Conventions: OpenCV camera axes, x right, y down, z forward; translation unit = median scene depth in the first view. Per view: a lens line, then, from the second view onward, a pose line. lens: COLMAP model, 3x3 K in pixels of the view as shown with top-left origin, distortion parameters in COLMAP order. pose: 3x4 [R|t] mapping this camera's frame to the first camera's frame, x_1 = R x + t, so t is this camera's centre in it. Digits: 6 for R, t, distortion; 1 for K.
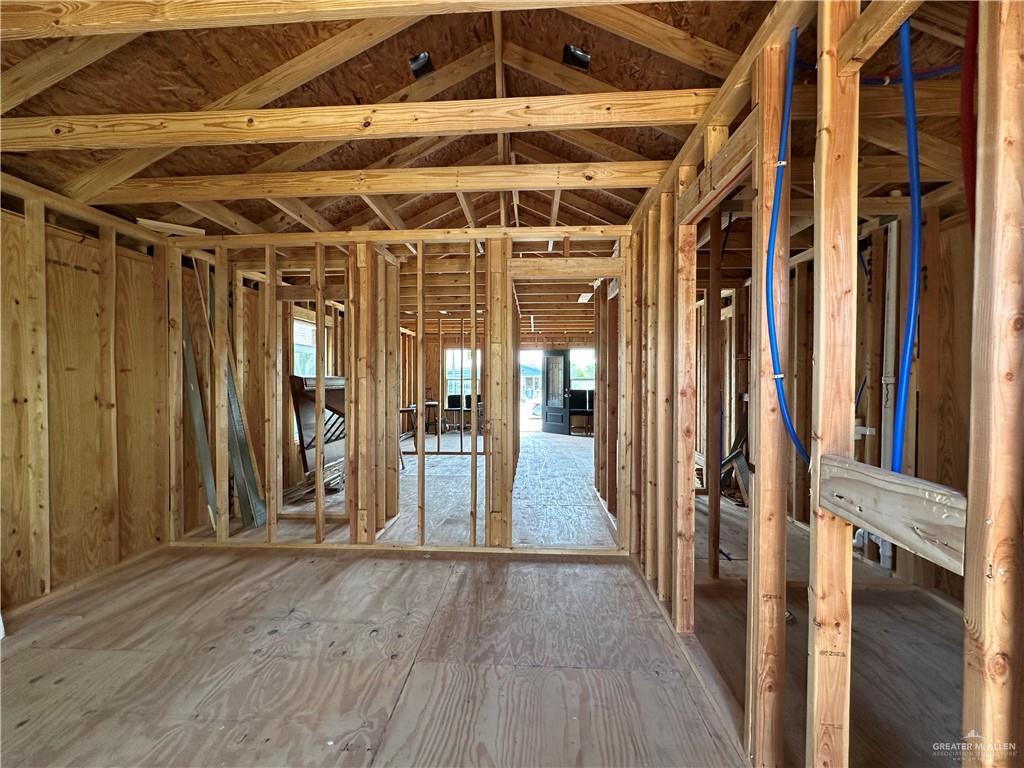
lens RADIAL K [[408.3, 0, 512.0], [0, 408.3, 384.0], [0, 0, 1]] dist [-0.002994, 0.000560]
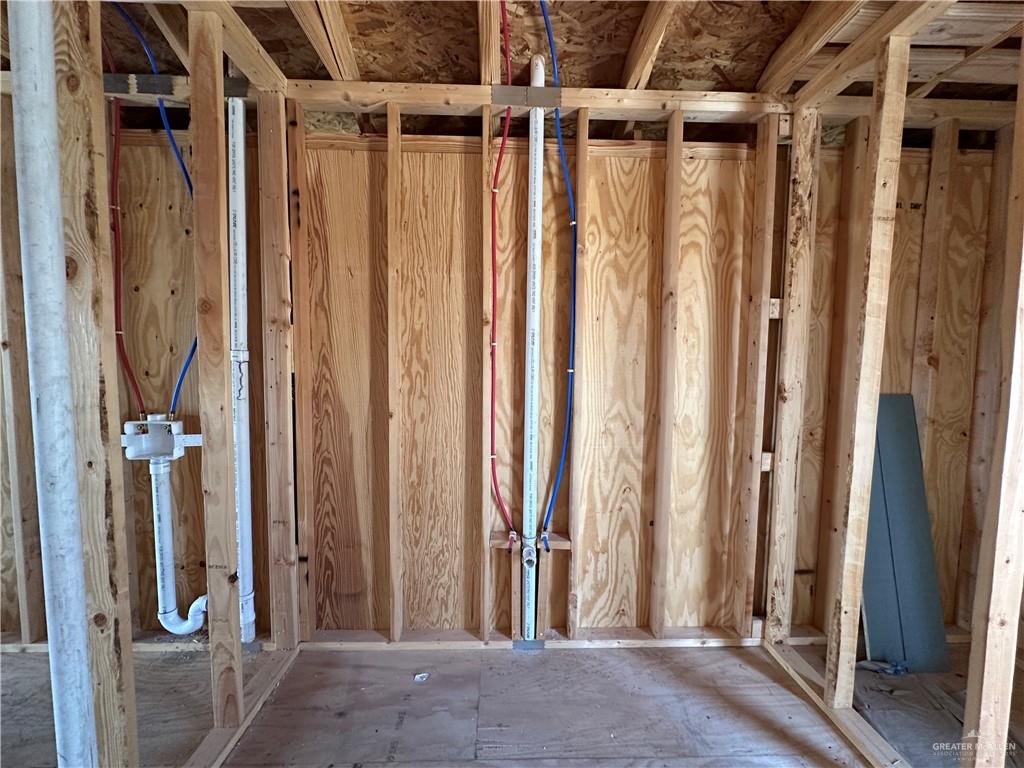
lens RADIAL K [[408.3, 0, 512.0], [0, 408.3, 384.0], [0, 0, 1]] dist [-0.002994, 0.000560]
pose [[-0.075794, -0.064111, 0.995060, 0.284760], [0.006960, 0.997873, 0.064823, -0.004626], [-0.997099, 0.011838, -0.075186, 0.694203]]
